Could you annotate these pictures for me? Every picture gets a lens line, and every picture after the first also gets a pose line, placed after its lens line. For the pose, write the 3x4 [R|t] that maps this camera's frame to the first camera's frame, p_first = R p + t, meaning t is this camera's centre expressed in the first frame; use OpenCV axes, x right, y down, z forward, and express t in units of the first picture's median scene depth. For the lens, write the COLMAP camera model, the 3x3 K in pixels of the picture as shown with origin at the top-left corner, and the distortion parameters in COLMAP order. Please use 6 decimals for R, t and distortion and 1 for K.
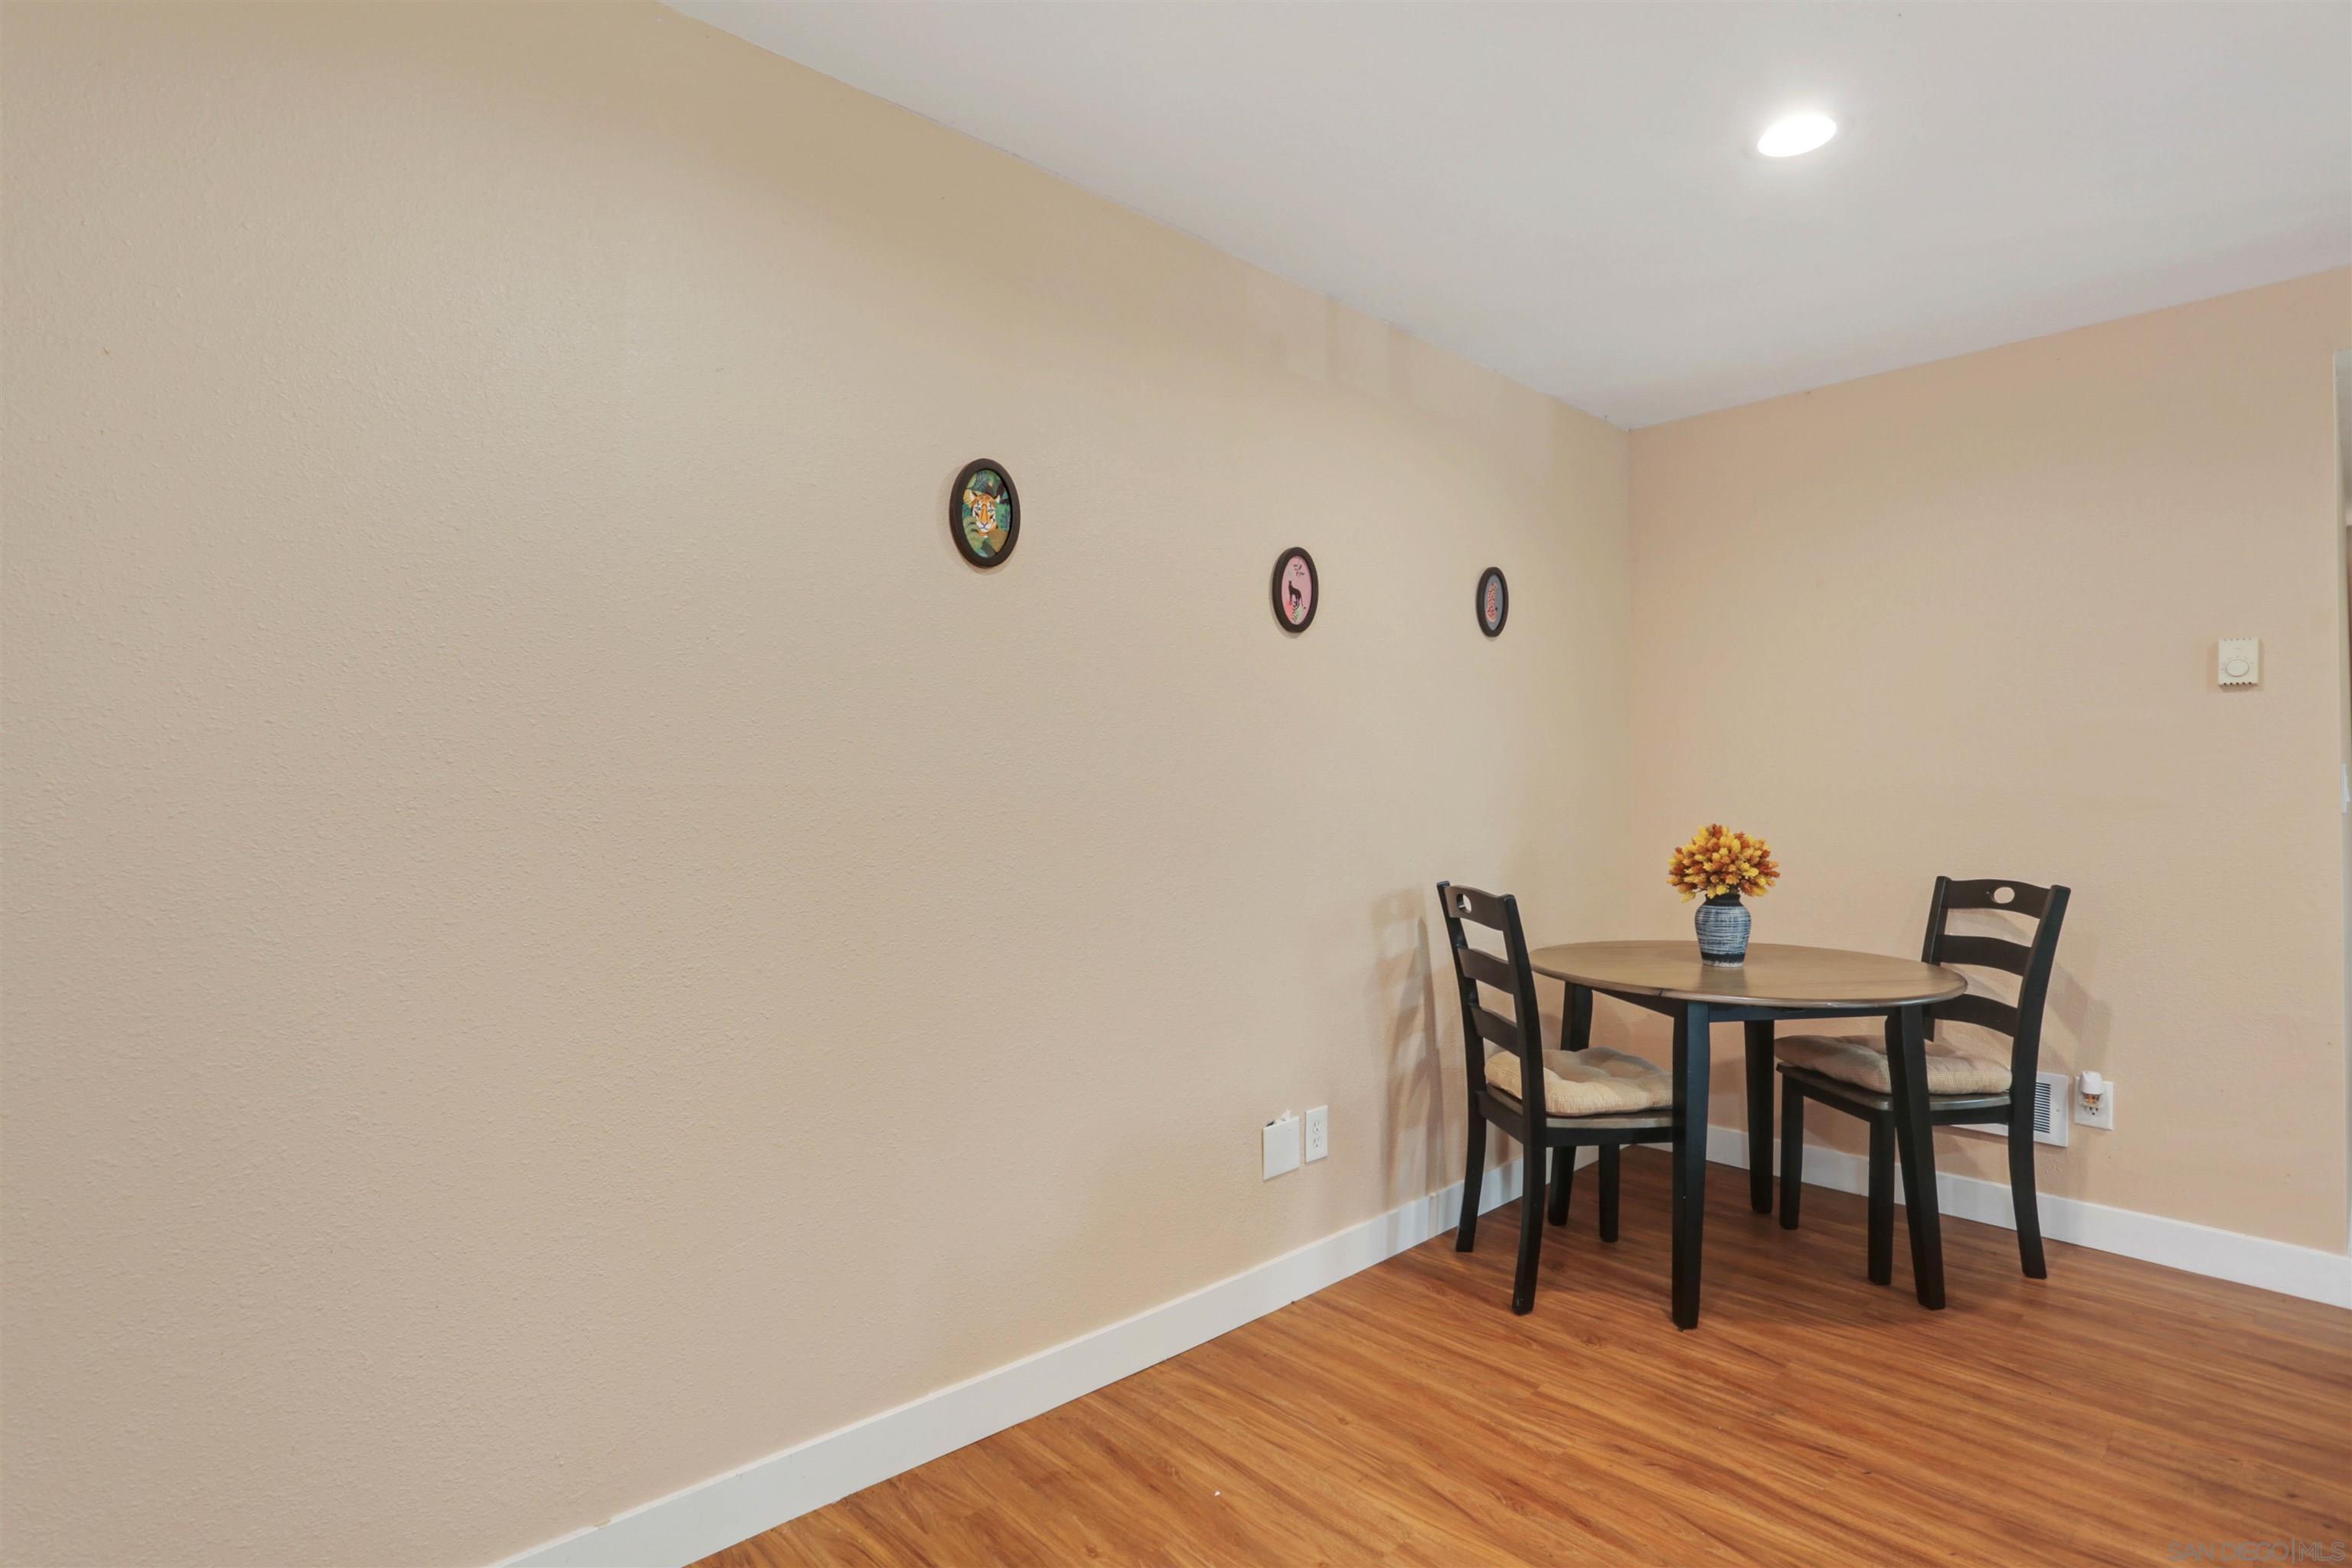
lens RADIAL K [[1171.2, 0, 1184.2], [0, 1171.2, 790.5], [0, 0, 1]] dist [-0.012727, 0.002355]
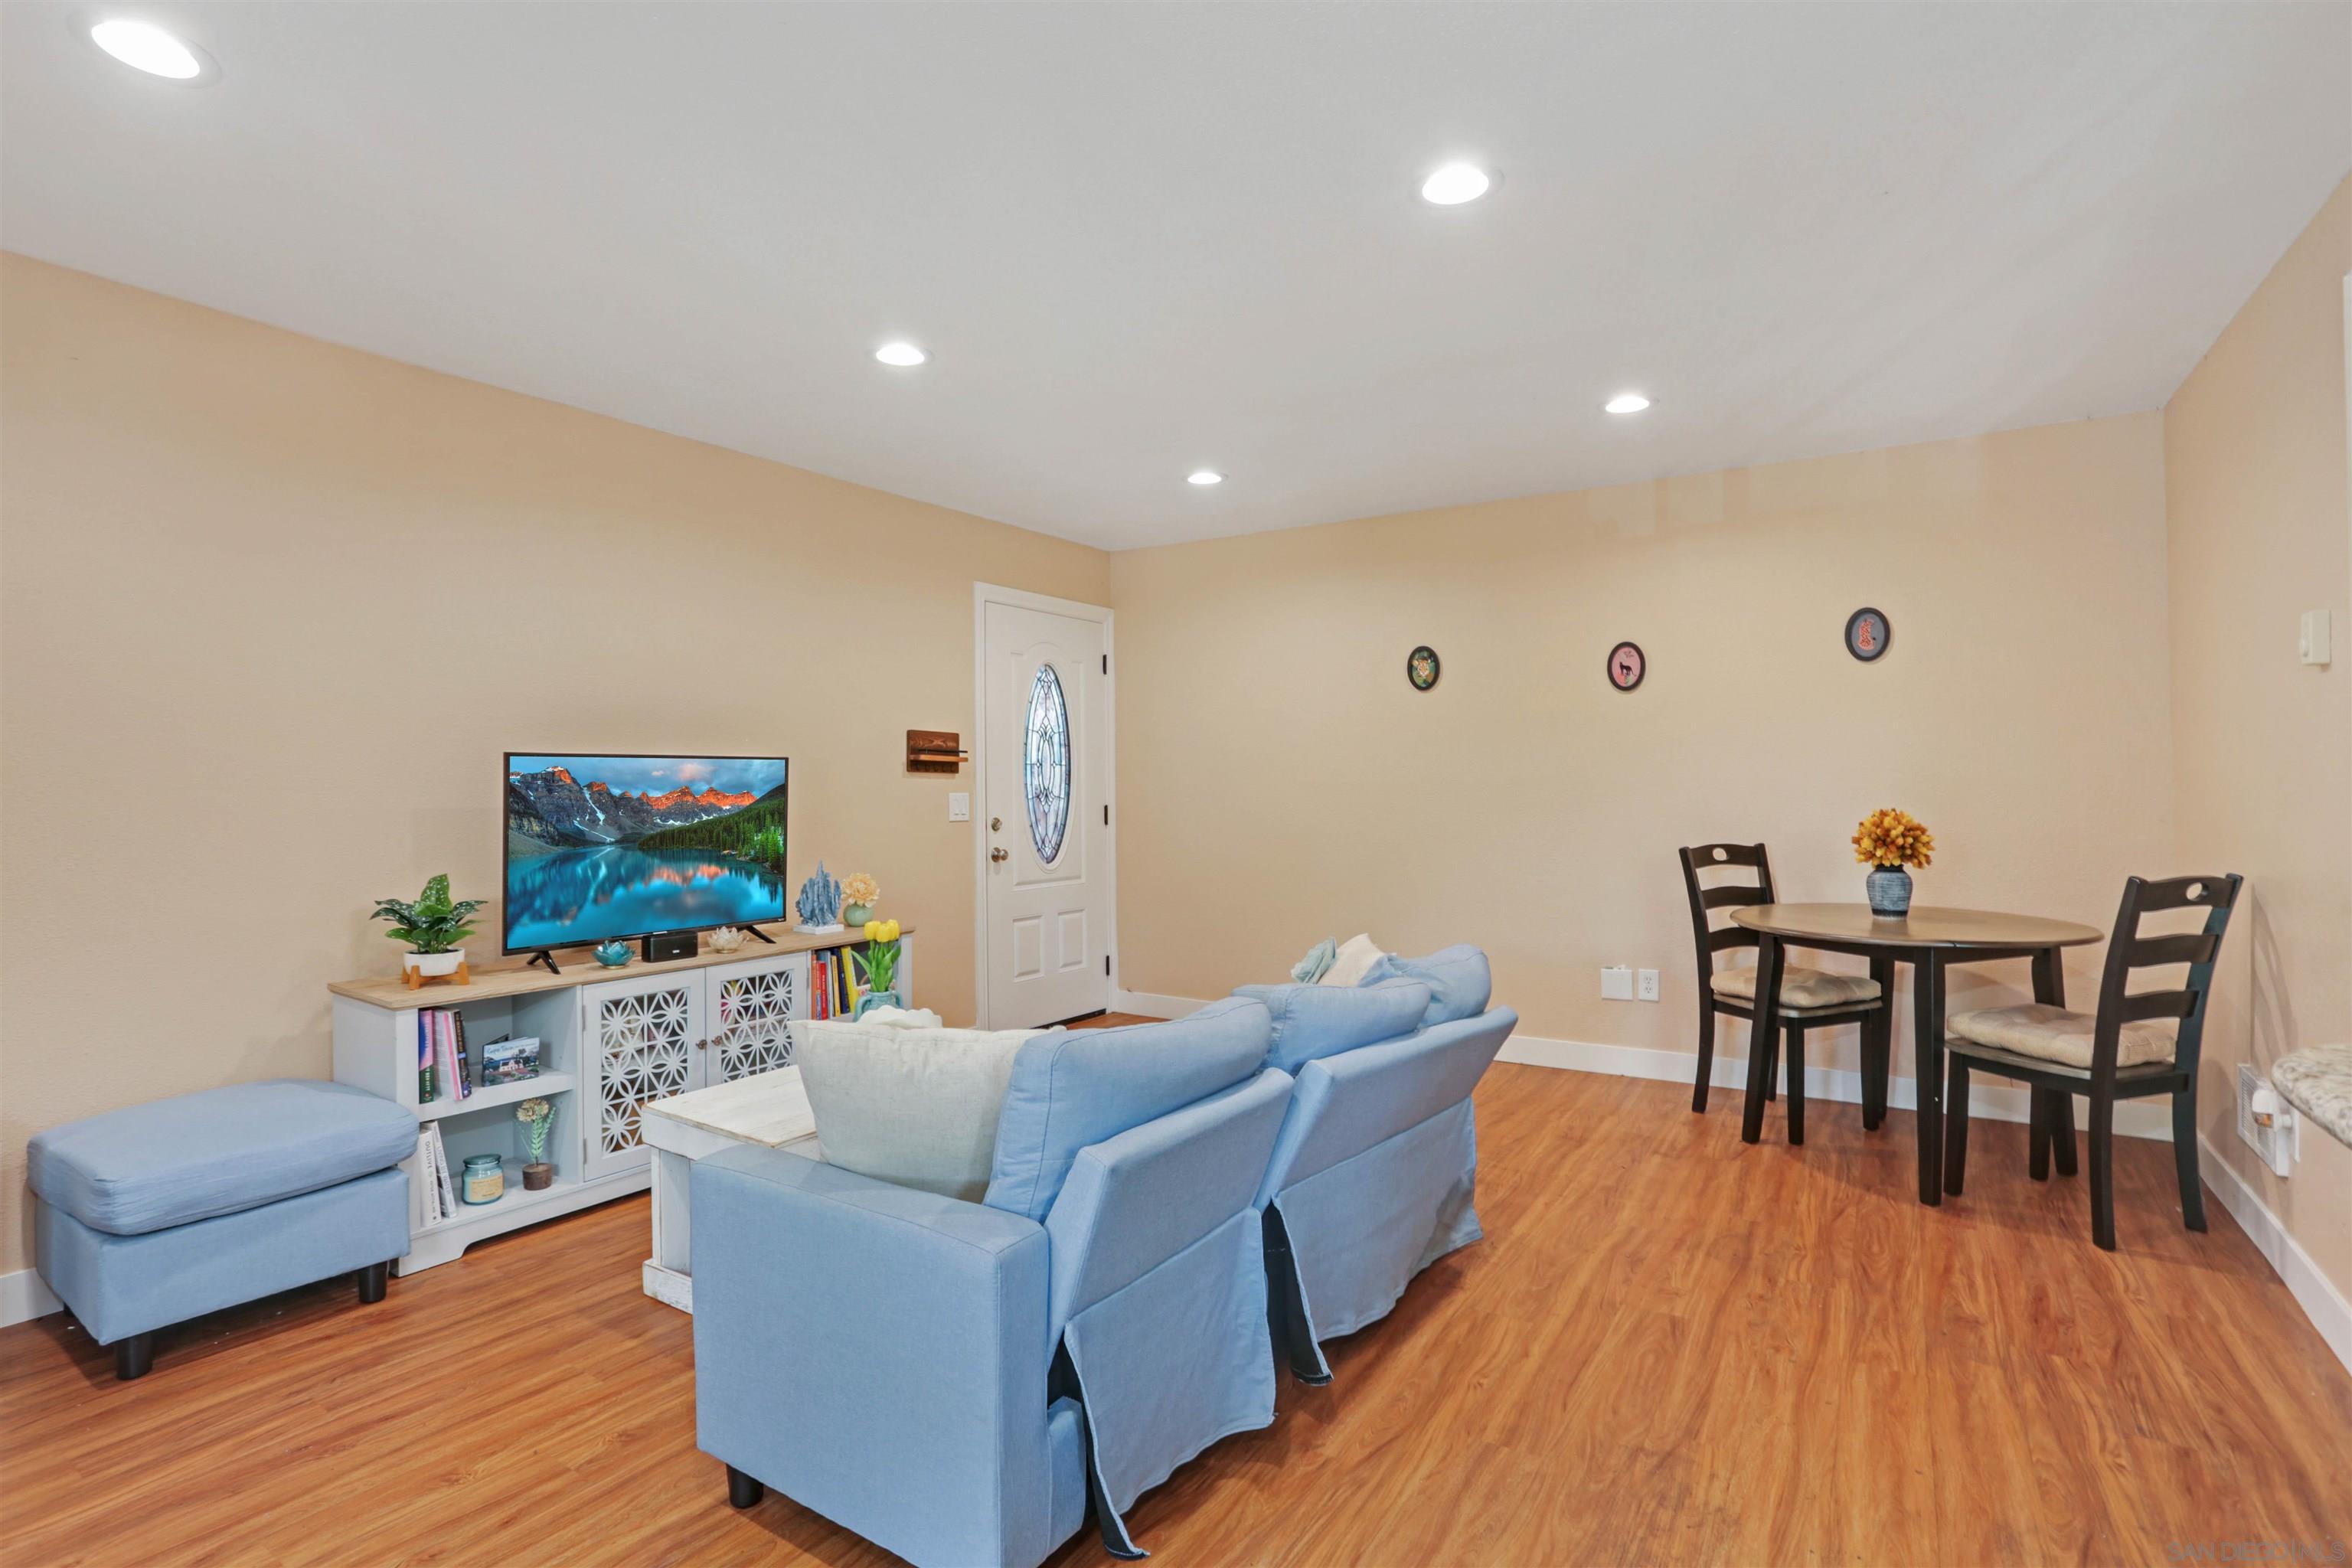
lens RADIAL K [[1155.1, 0, 1155.6], [0, 1155.1, 776.7], [0, 0, 1]] dist [-0.064048, 0.021786]
pose [[0.215898, -0.000037, -0.976416, 1.604017], [0.003605, 0.999993, 0.000760, -0.010373], [0.976409, -0.003684, 0.215896, -0.053165]]
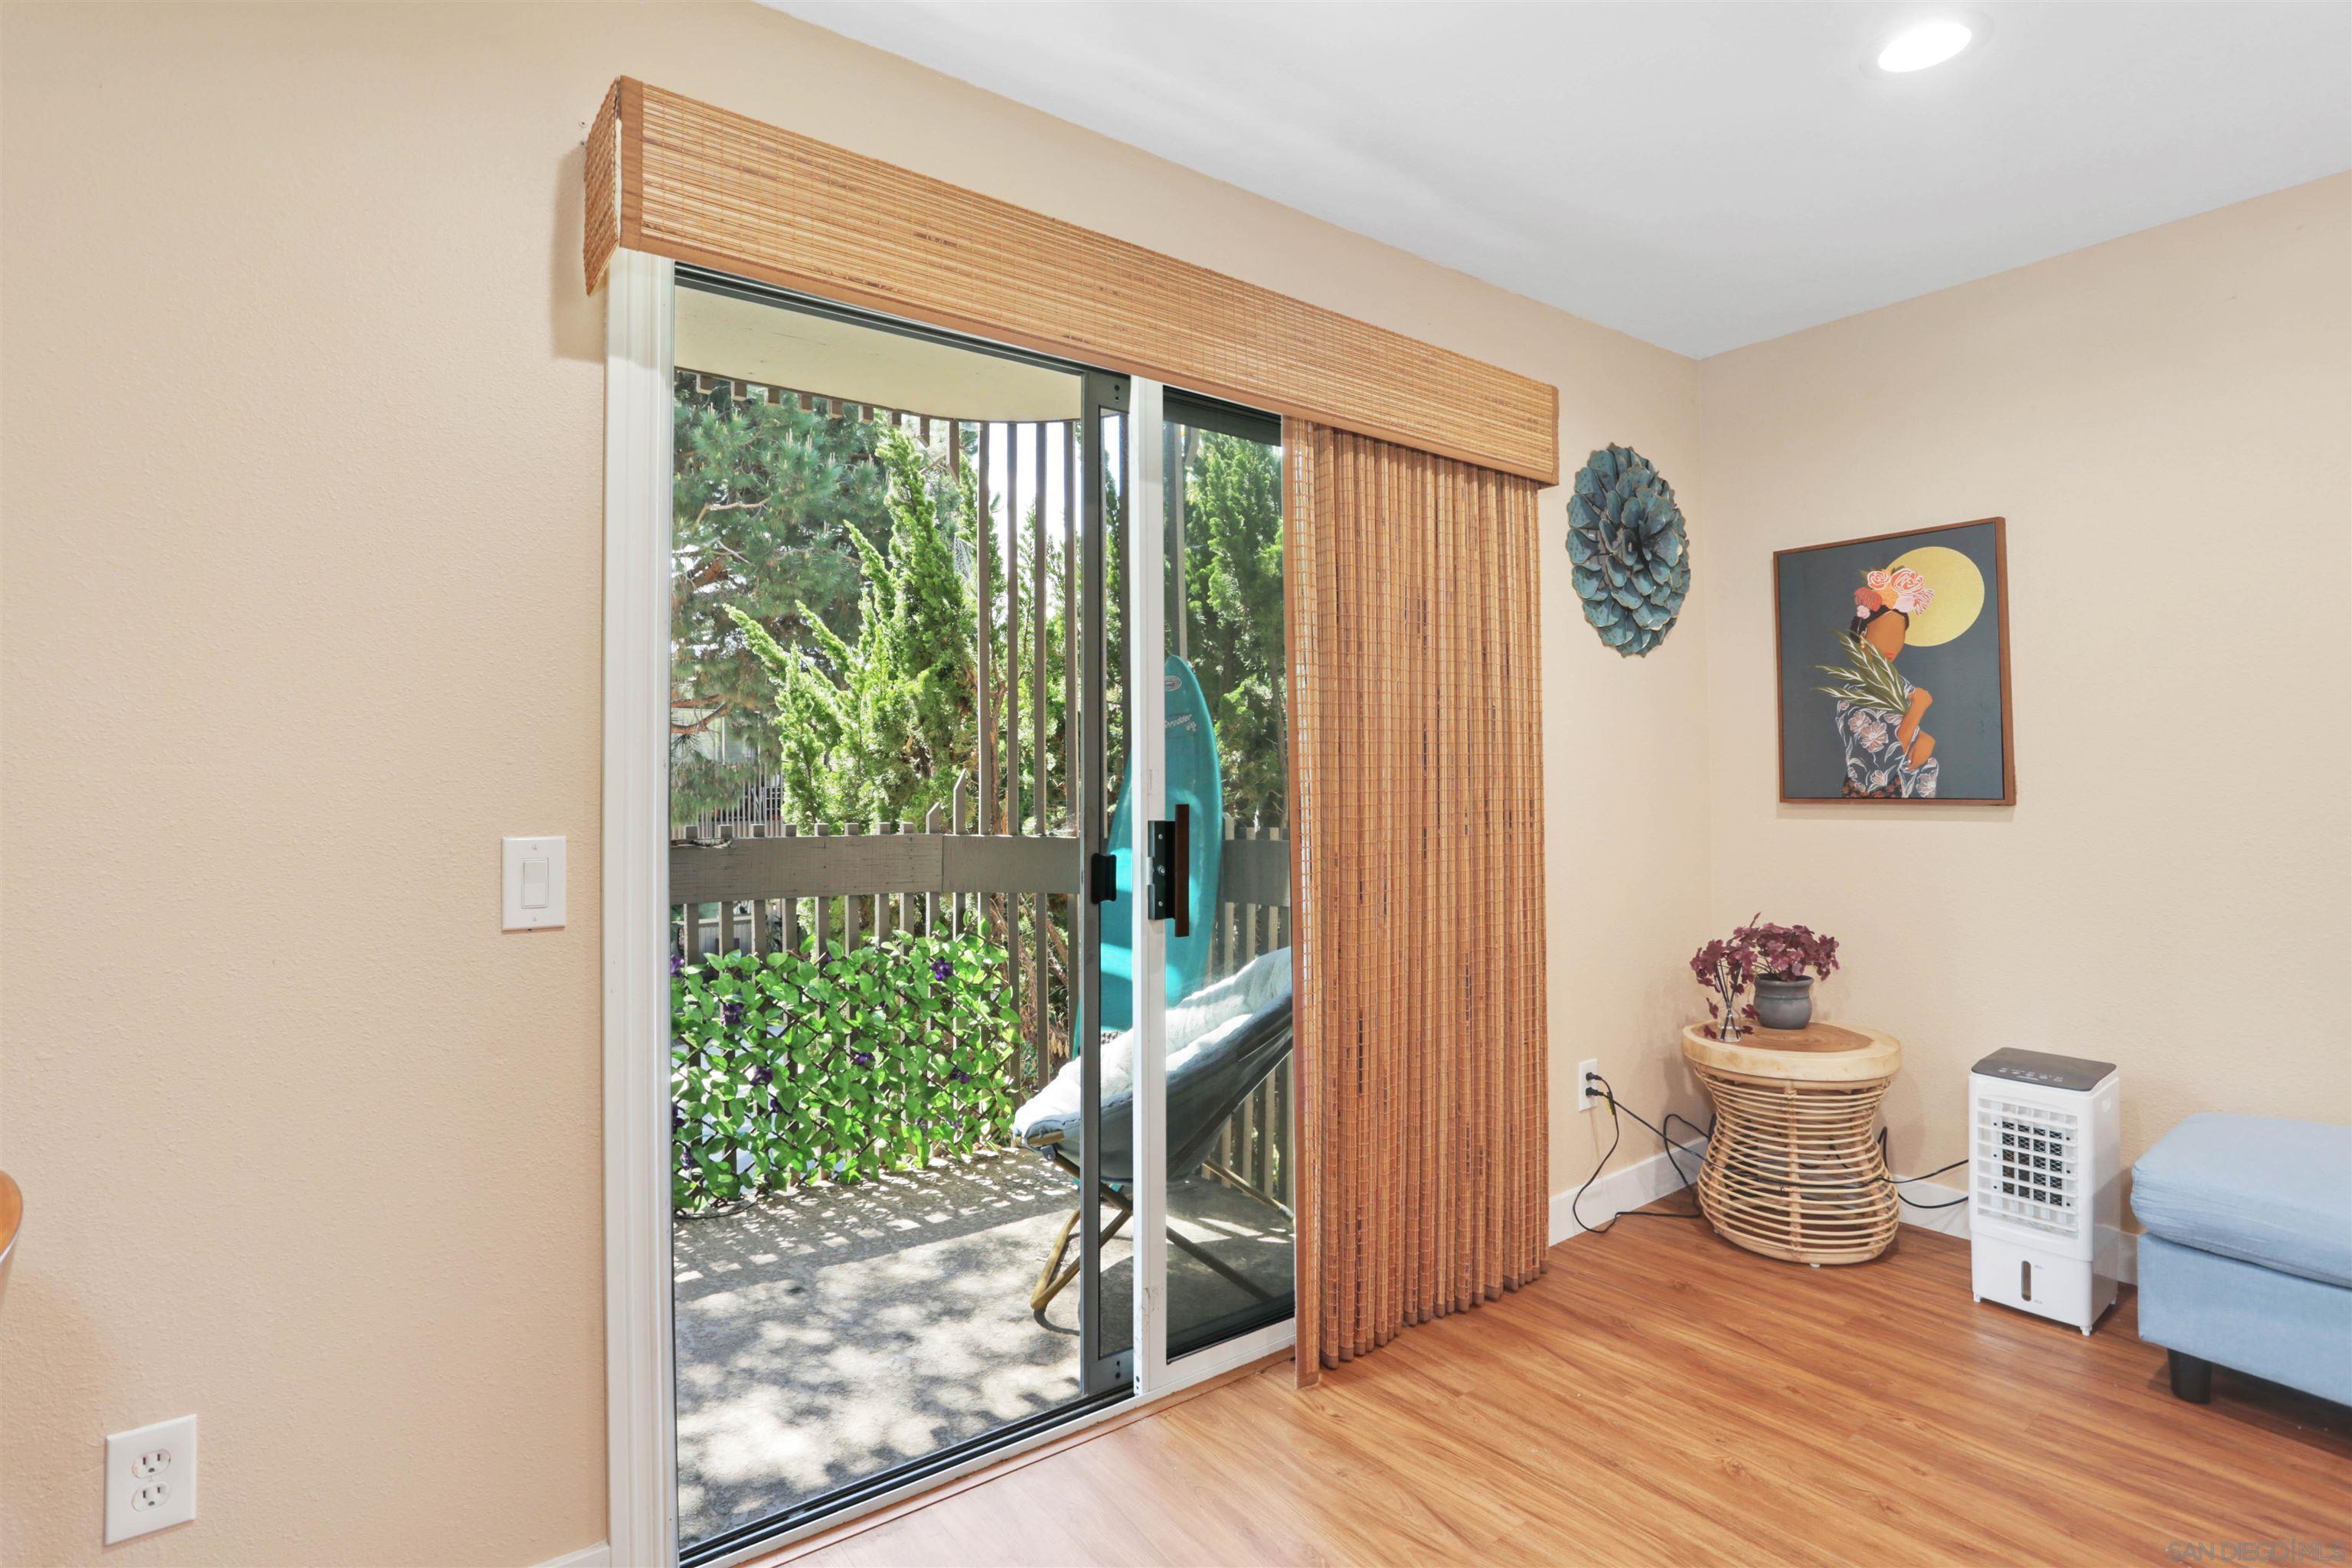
lens RADIAL K [[1155.1, 0, 1141.8], [0, 1155.1, 741.5], [0, 0, 1]] dist [-0.064048, 0.021786]
pose [[-0.989578, 0.016837, 0.143007, 1.223881], [0.012644, 0.999464, -0.030183, 0.001137], [-0.143438, -0.028060, -0.989261, 0.238500]]
